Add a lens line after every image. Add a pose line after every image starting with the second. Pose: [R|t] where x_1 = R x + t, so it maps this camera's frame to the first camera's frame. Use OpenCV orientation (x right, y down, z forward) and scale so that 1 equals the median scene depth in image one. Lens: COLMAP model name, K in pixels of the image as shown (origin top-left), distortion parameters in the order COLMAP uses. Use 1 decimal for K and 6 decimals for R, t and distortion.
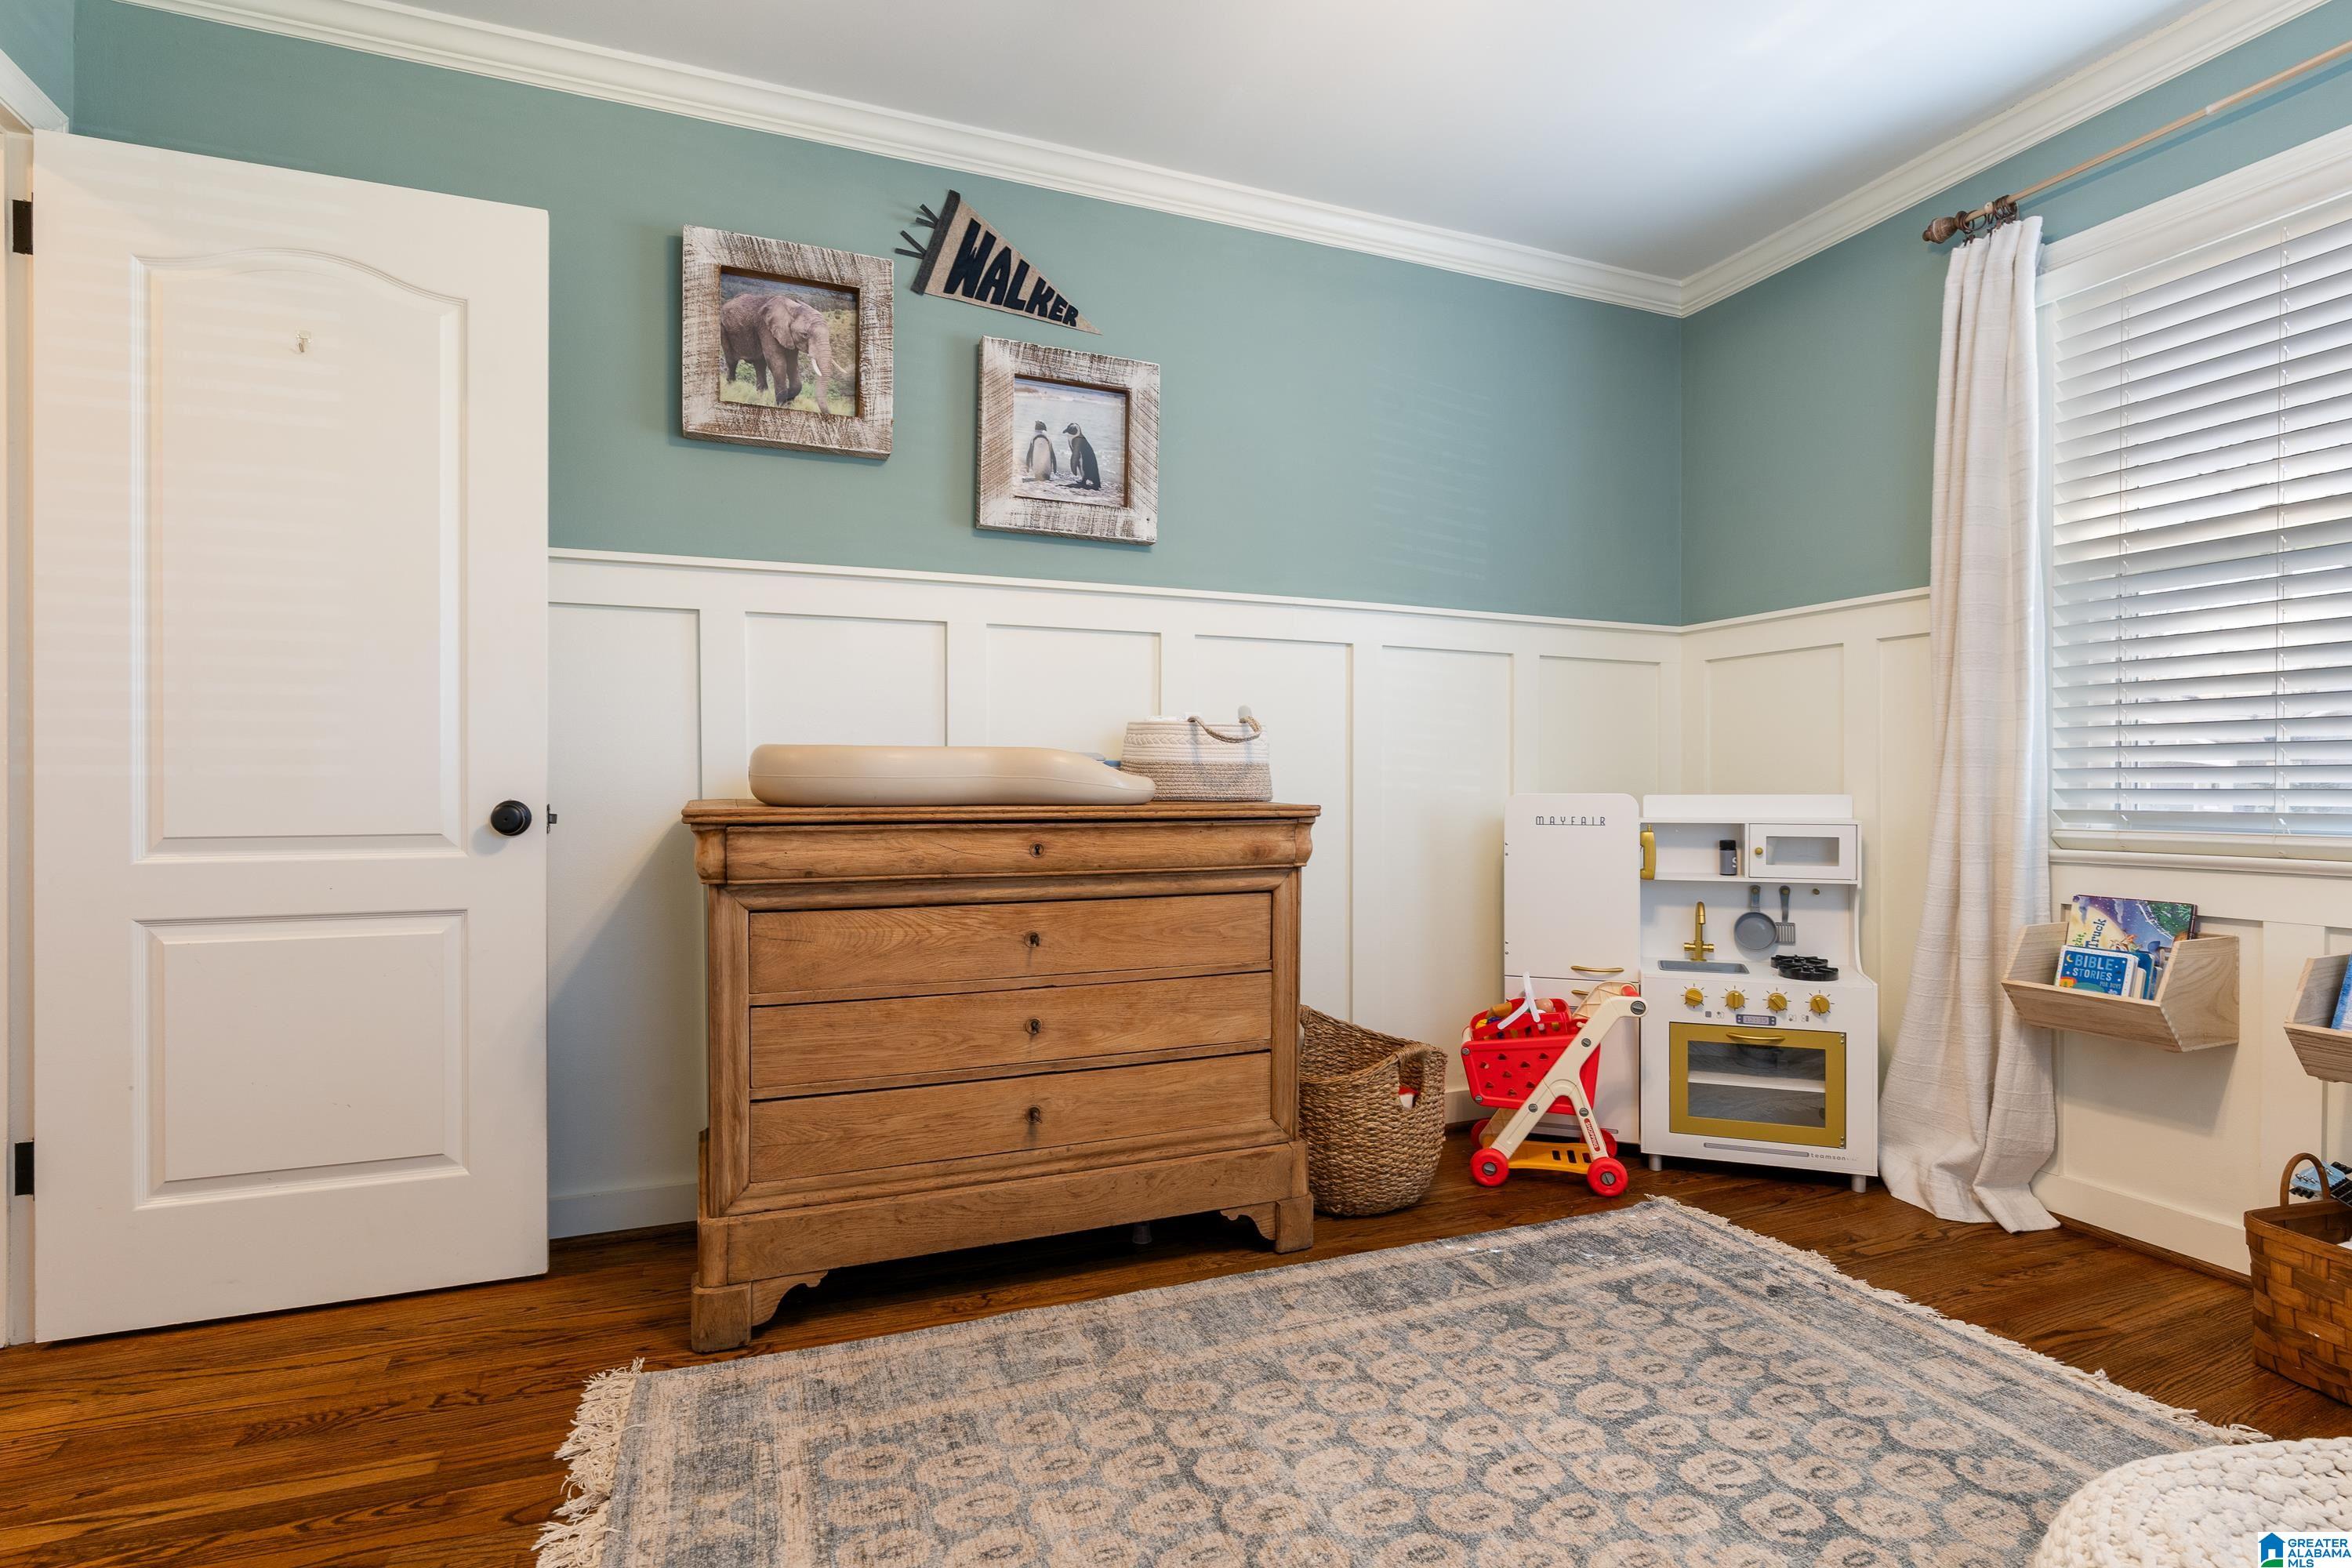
lens RADIAL K [[1137.2, 0, 1176.0], [0, 1137.2, 784.0], [0, 0, 1]] dist [-0.000390, 0.000019]
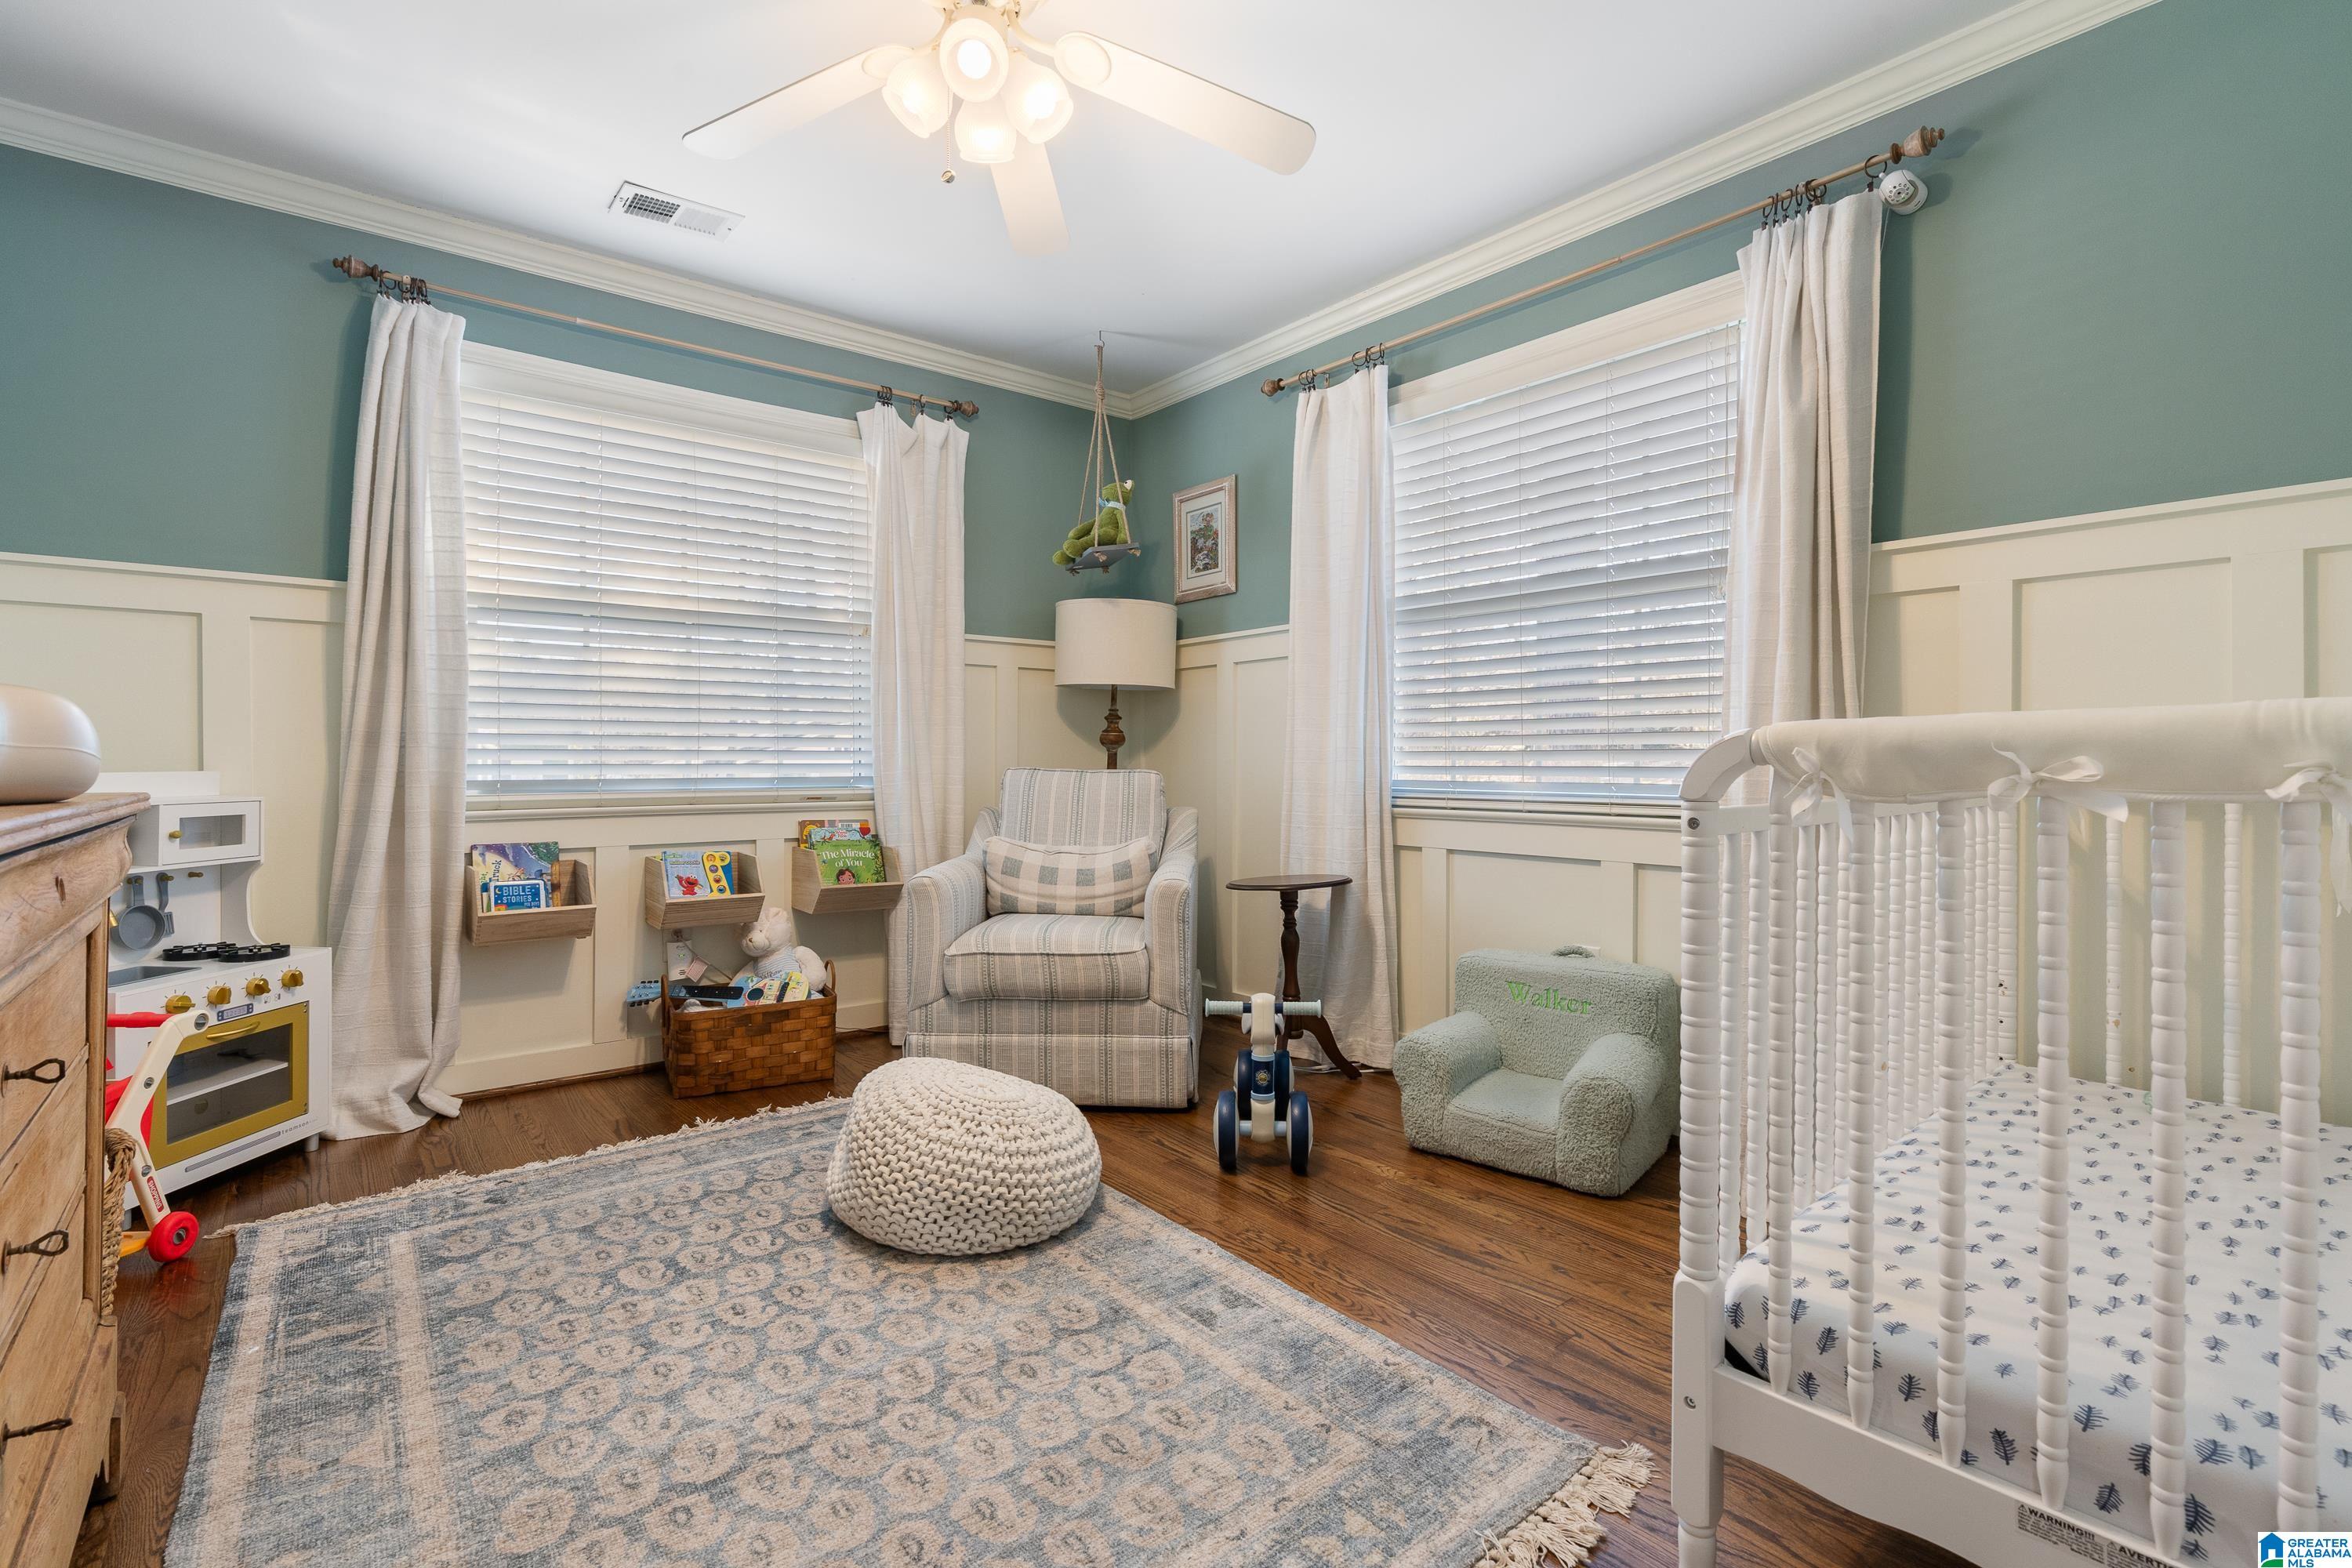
lens RADIAL K [[1061.3, 0, 1181.3], [0, 1061.3, 761.4], [0, 0, 1]] dist [-0.002872, -0.000339]
pose [[-0.295013, 0.001296, 0.955492, -0.687133], [-0.001845, 0.999996, -0.001926, 0.001546], [-0.955492, -0.002331, -0.295009, 0.638370]]
